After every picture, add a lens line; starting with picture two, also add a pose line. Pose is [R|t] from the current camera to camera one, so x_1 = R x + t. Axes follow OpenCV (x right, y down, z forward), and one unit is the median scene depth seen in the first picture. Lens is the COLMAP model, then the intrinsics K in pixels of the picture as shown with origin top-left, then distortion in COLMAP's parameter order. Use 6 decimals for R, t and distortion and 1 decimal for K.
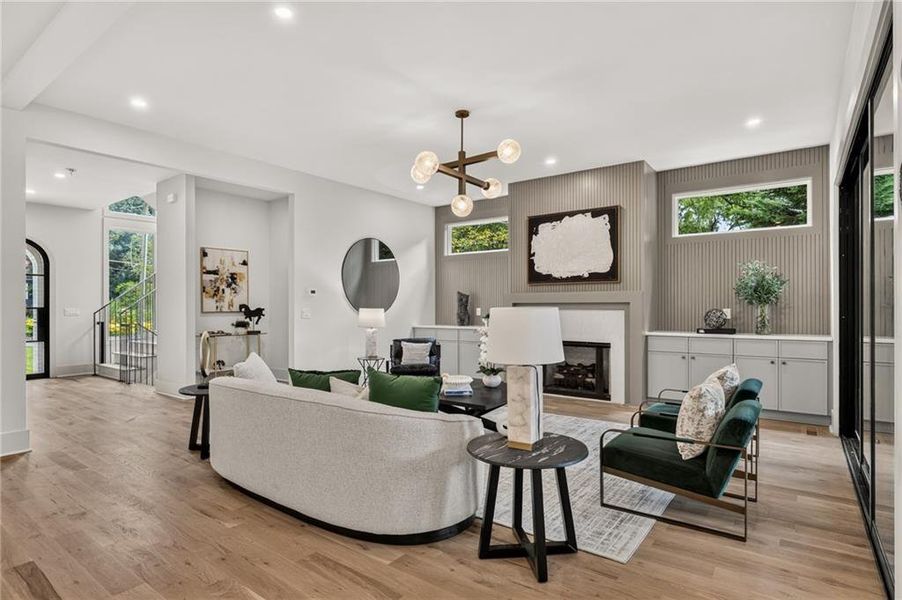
lens RADIAL K [[477.5, 0, 450.7], [0, 477.5, 304.8], [0, 0, 1]] dist [-0.008464, -0.000831]
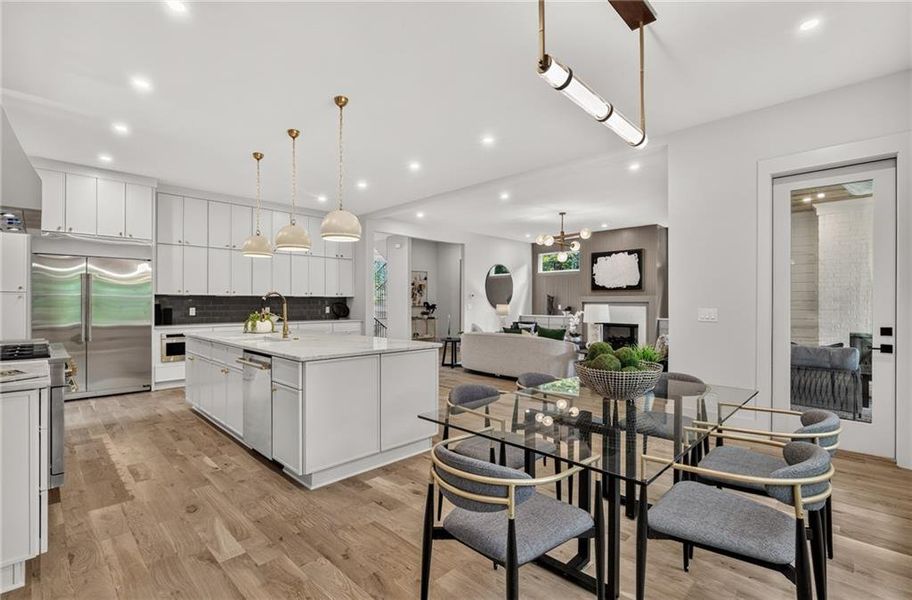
lens RADIAL K [[413.4, 0, 460.6], [0, 413.4, 302.6], [0, 0, 1]] dist [-0.032612, -0.000127]
pose [[0.992162, 0.003898, -0.124897, -0.127631], [-0.003791, 0.999992, 0.001092, -0.001010], [0.124900, -0.000610, 0.992169, -0.576693]]
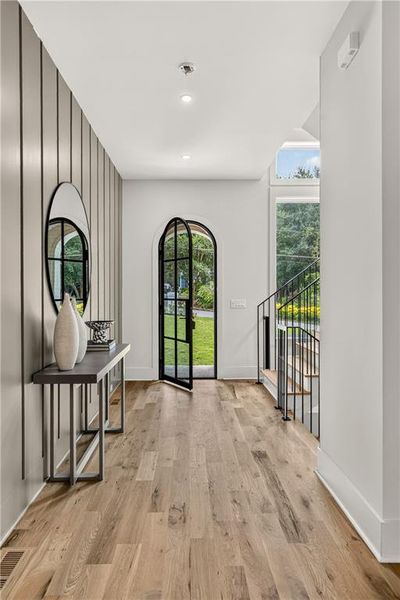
lens RADIAL K [[389.9, 0, 199.0], [0, 389.9, 294.7], [0, 0, 1]] dist [0.005338, 0.001403]
pose [[0.619978, 0.007225, -0.784586, -0.373358], [0.000125, 0.999957, 0.009307, -0.009754], [0.784619, -0.005868, 0.619950, 0.652608]]
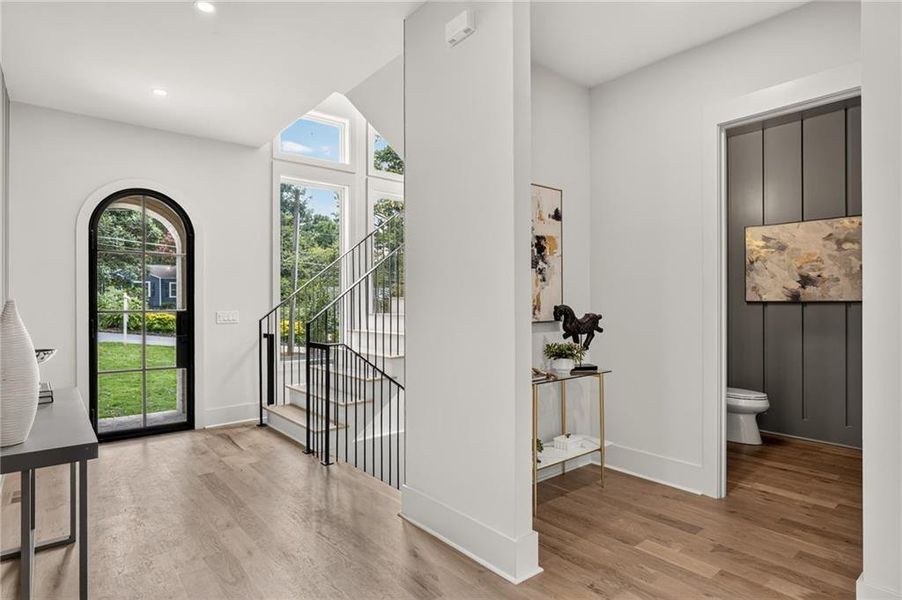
lens RADIAL K [[490.5, 0, 447.5], [0, 490.5, 301.1], [0, 0, 1]] dist [0.000162, -0.000031]
pose [[0.969678, -0.001517, -0.244380, -0.479703], [0.000143, 0.999984, -0.005641, -0.003117], [0.244384, 0.005435, 0.969663, 0.594368]]
